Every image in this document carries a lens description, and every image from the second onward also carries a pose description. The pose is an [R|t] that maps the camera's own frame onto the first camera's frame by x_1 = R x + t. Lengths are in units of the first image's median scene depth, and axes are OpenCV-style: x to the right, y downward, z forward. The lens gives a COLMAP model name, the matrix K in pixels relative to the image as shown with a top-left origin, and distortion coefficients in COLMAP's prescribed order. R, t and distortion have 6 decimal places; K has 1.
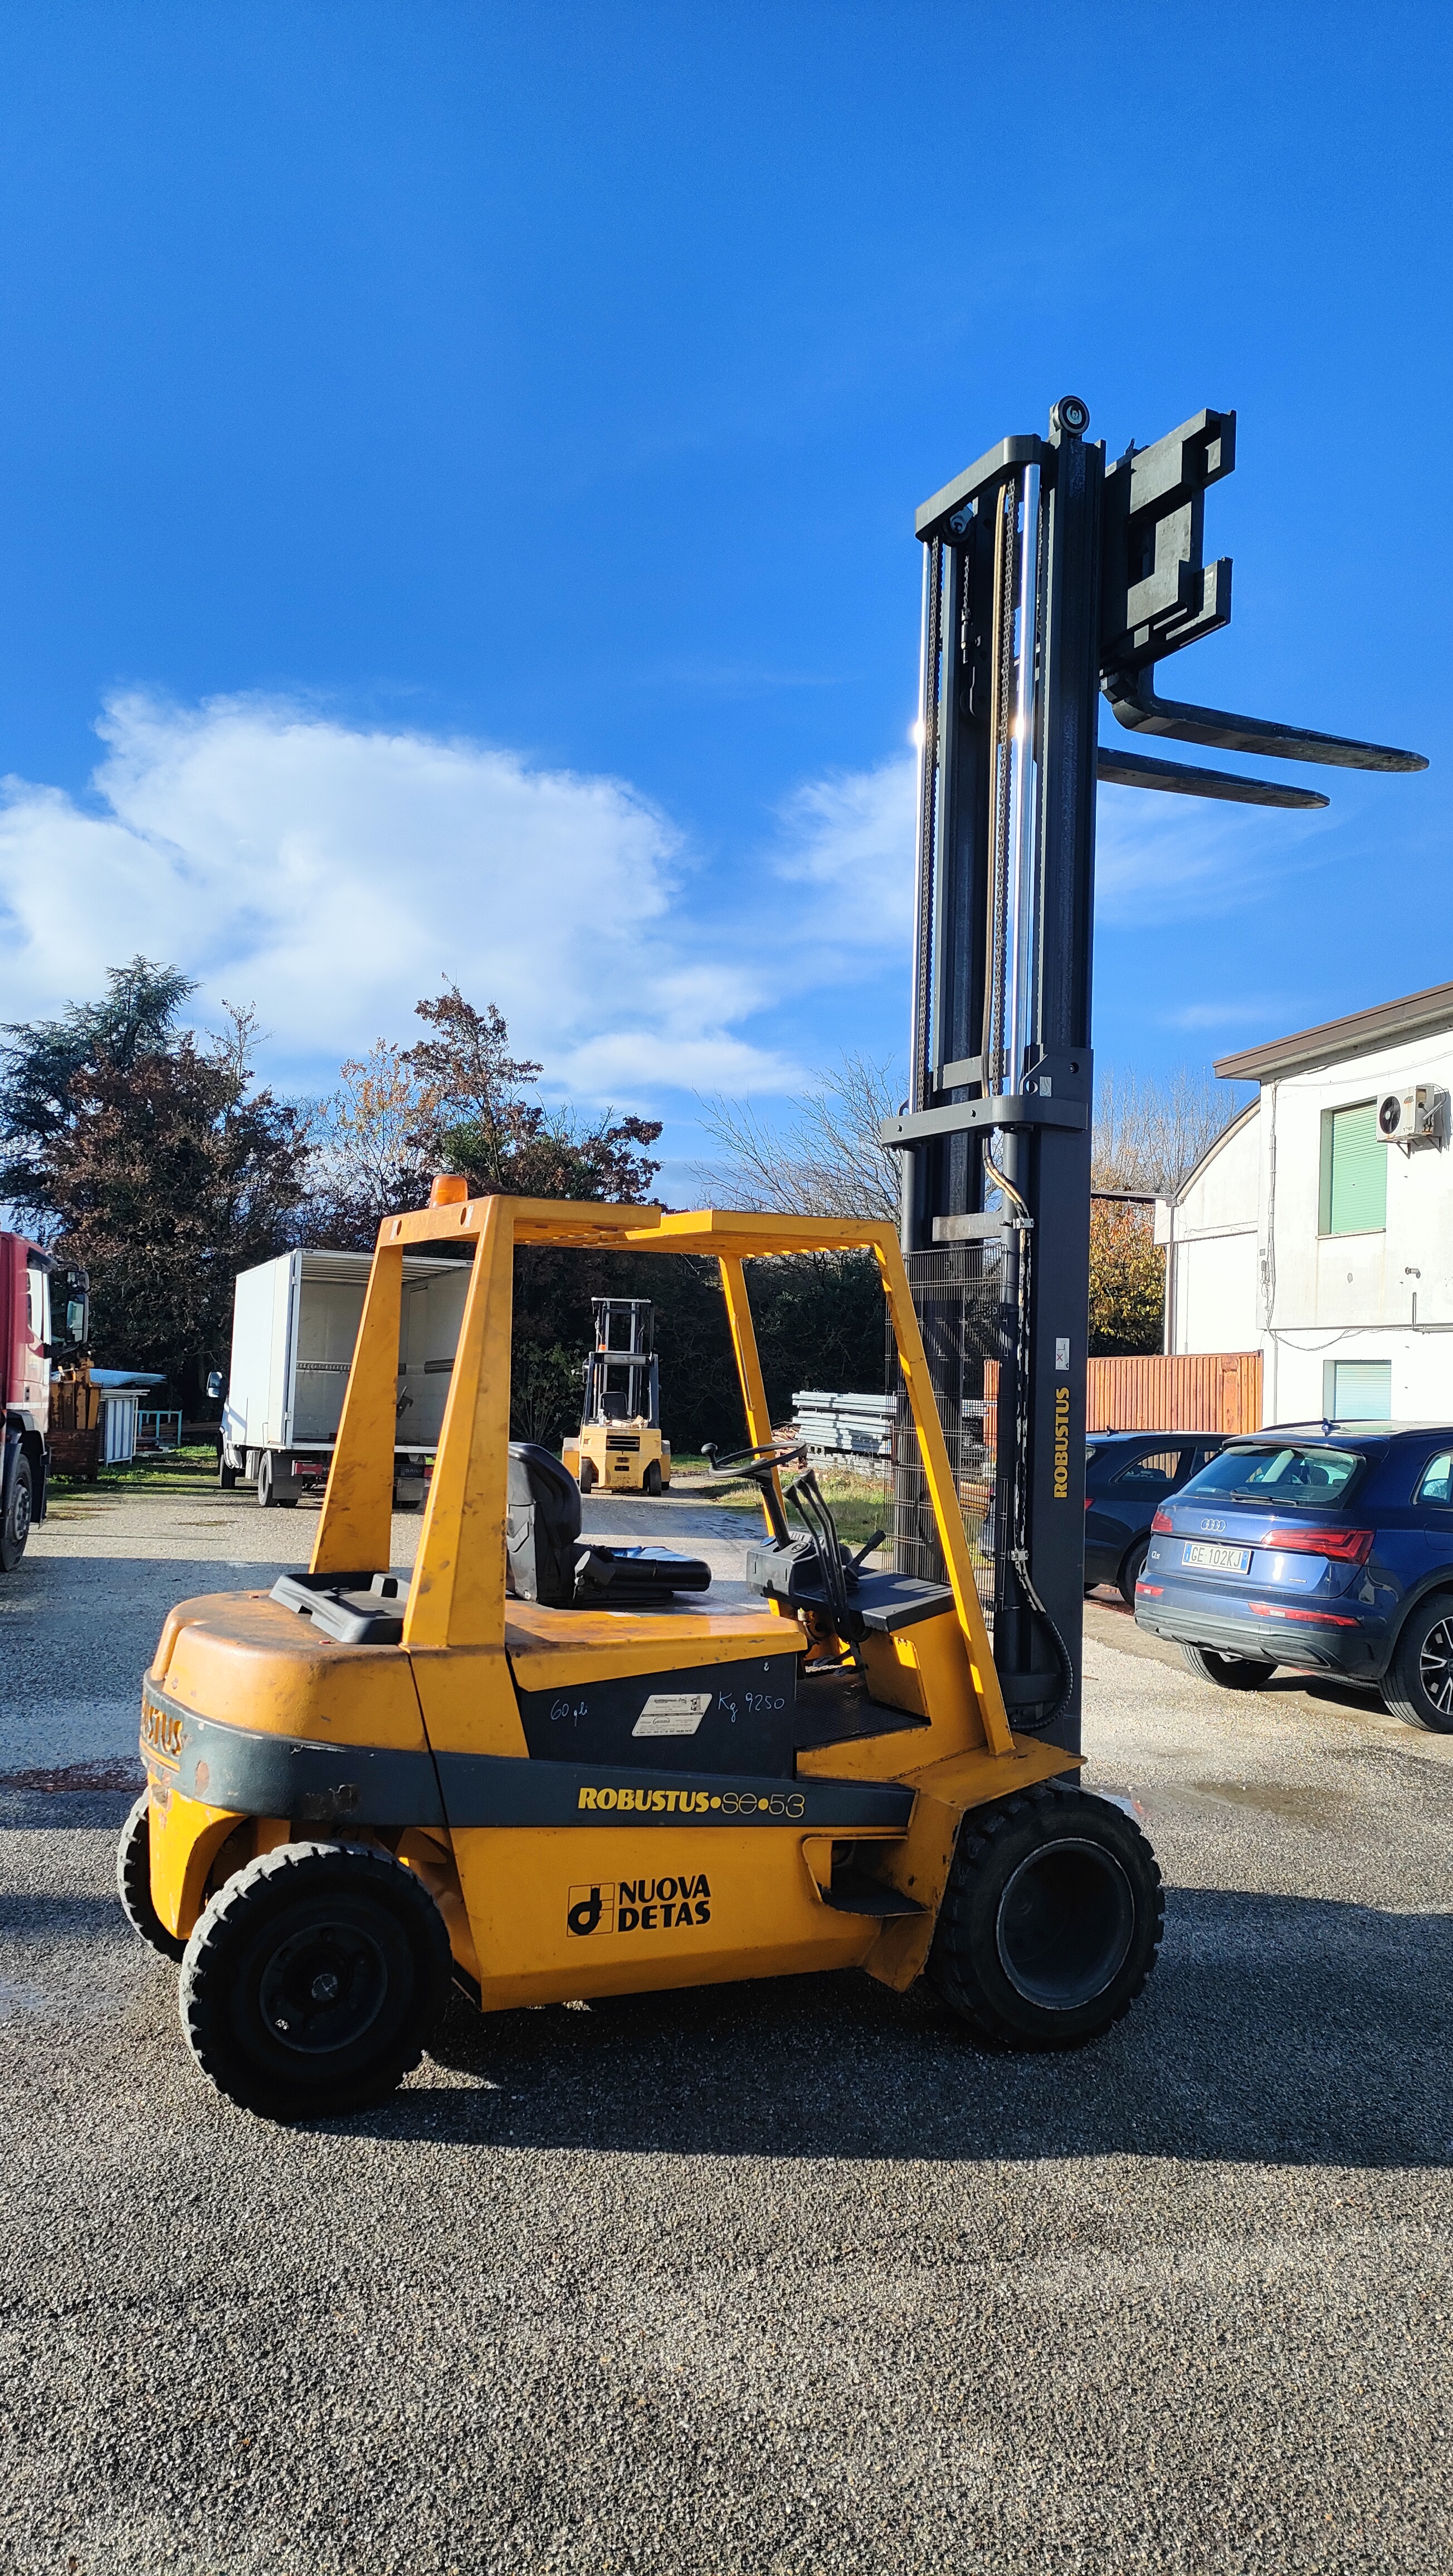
lens RADIAL K [[1896.8, 0, 714.0], [0, 1896.8, 1305.1], [0, 0, 1]] dist [0.115771, -0.156281]
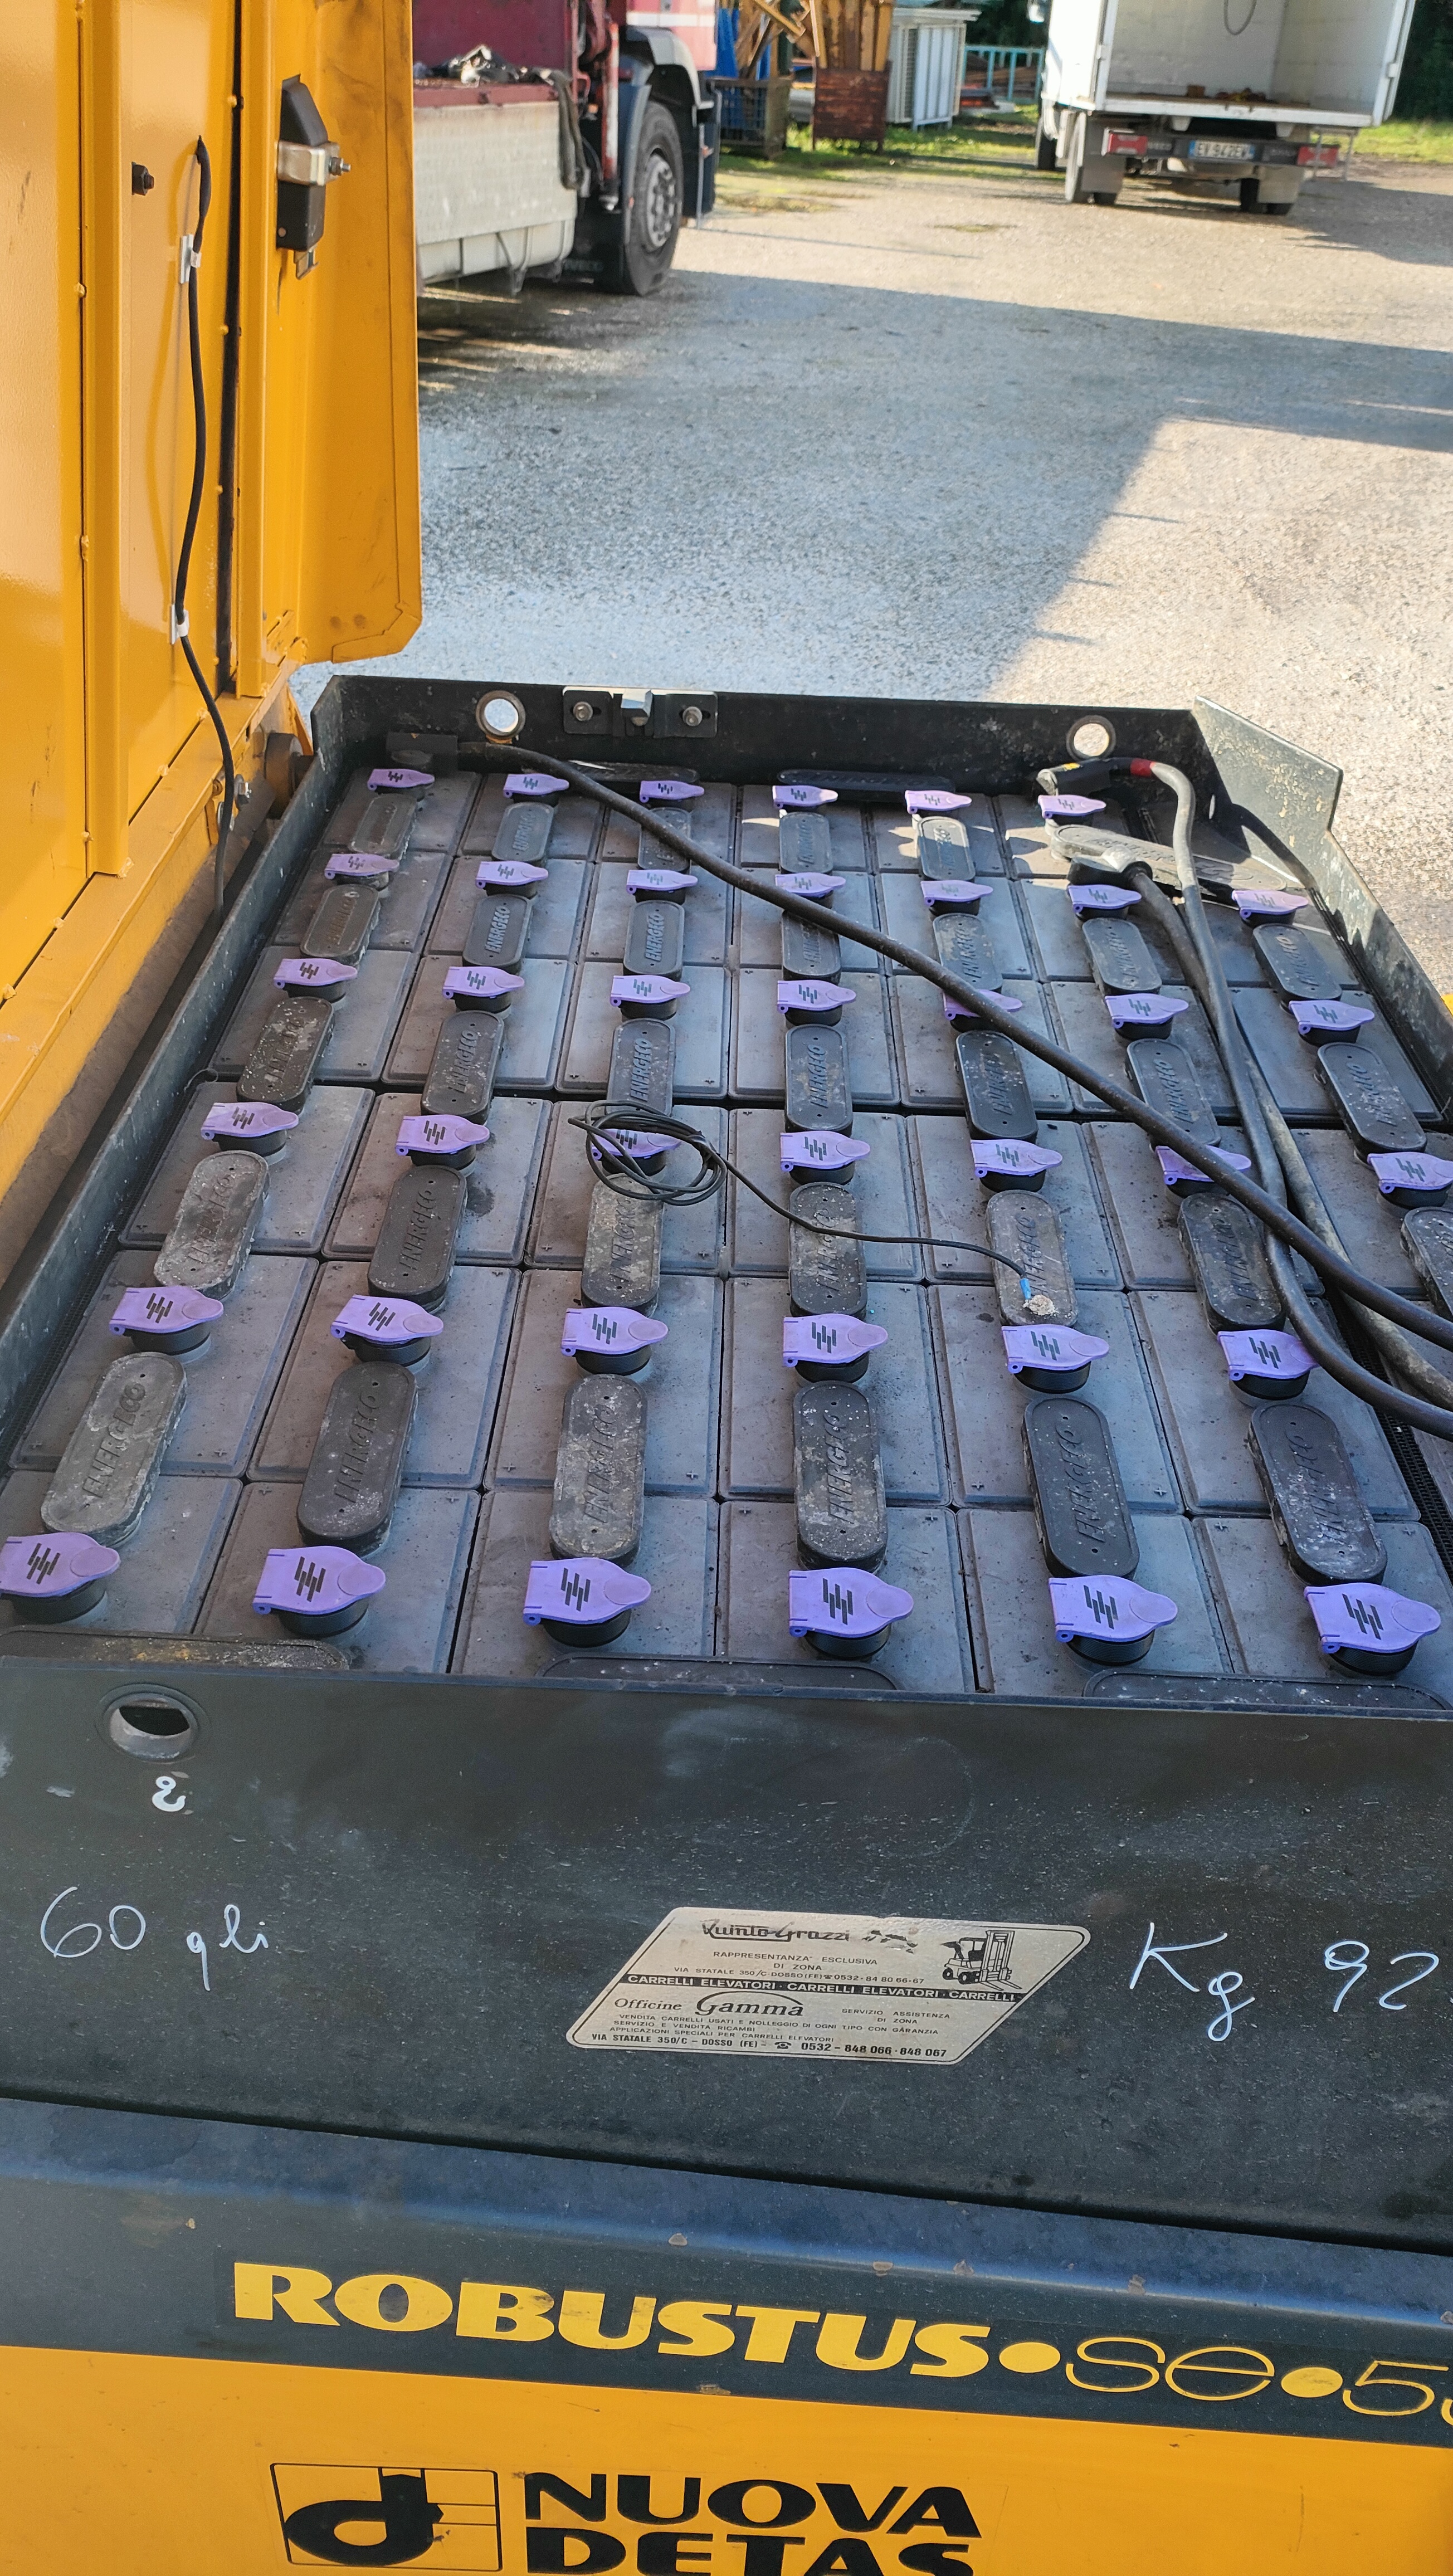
lens RADIAL K [[1896.8, 0, 714.0], [0, 1896.8, 1305.1], [0, 0, 1]] dist [0.115771, -0.156281]
pose [[0.901068, 0.245881, -0.357239, 0.015288], [0.010733, 0.810845, 0.585163, 0.068062], [0.433545, -0.531106, 0.727987, 0.909223]]
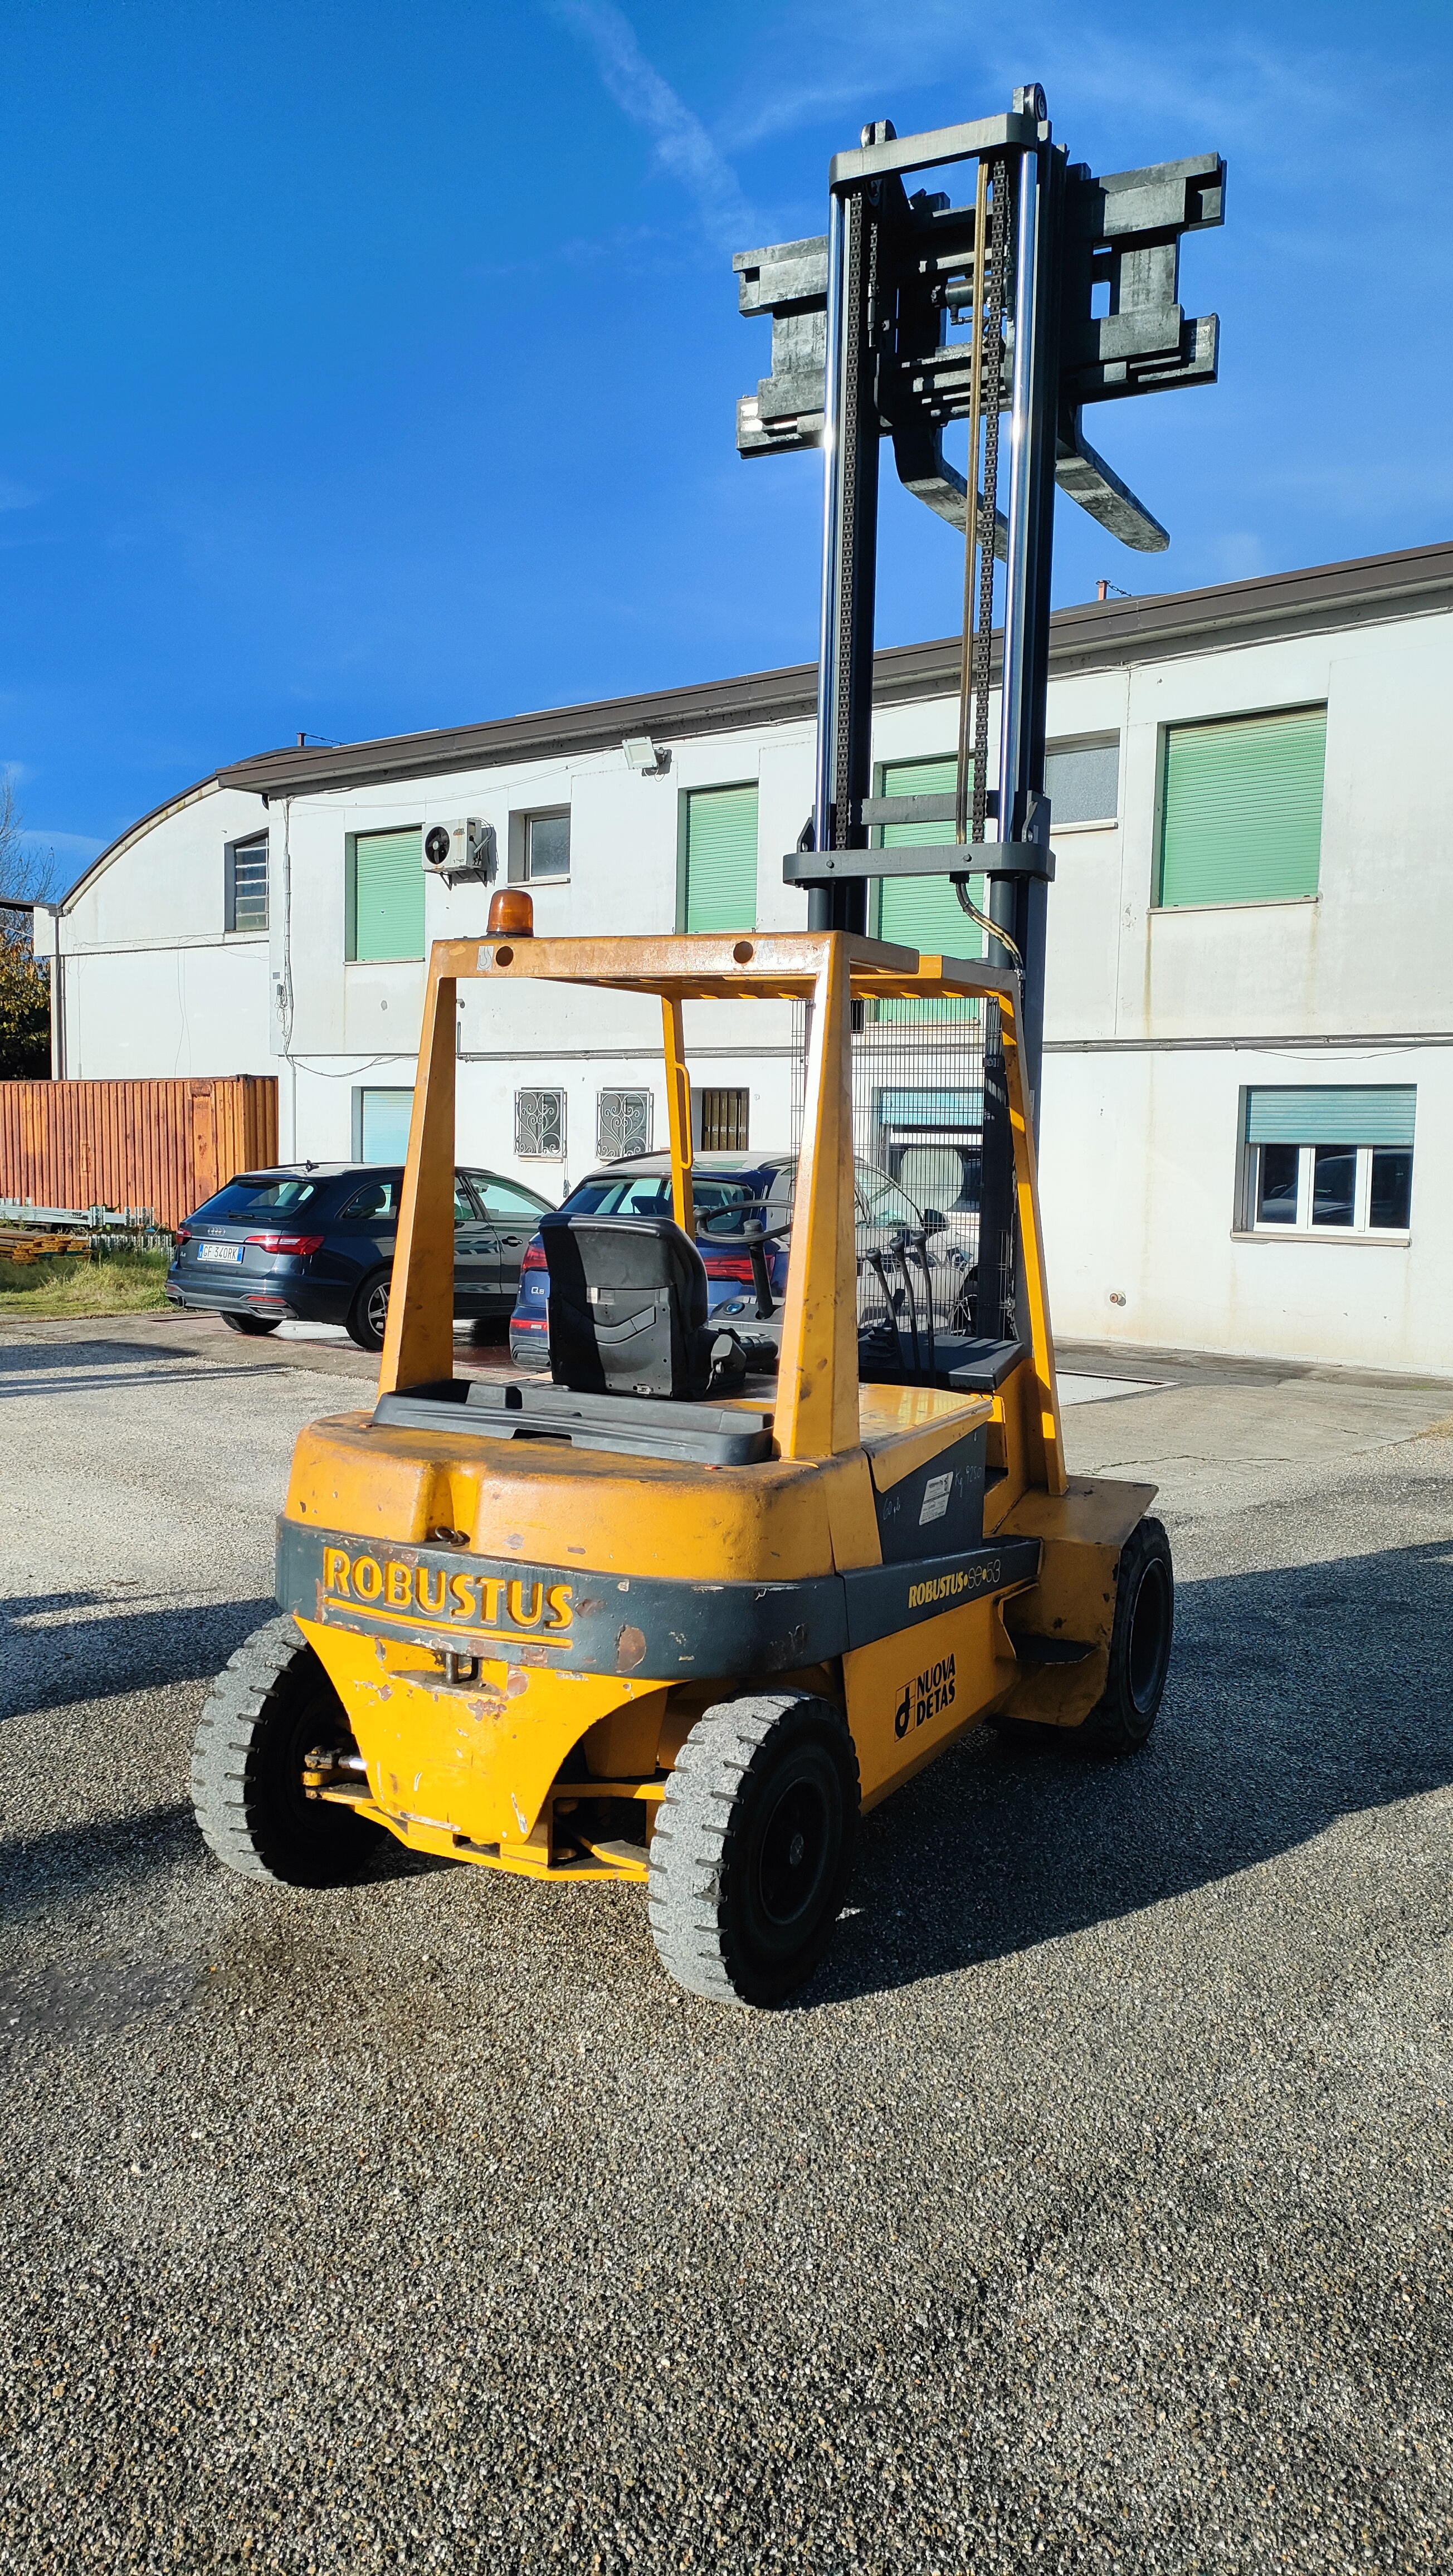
lens RADIAL K [[1896.8, 0, 714.0], [0, 1896.8, 1305.1], [0, 0, 1]] dist [0.115771, -0.156281]
pose [[0.791758, -0.074940, 0.606220, -0.484857], [-0.014836, 0.989794, 0.141734, -0.009082], [-0.610655, -0.121213, 0.782565, 0.242638]]
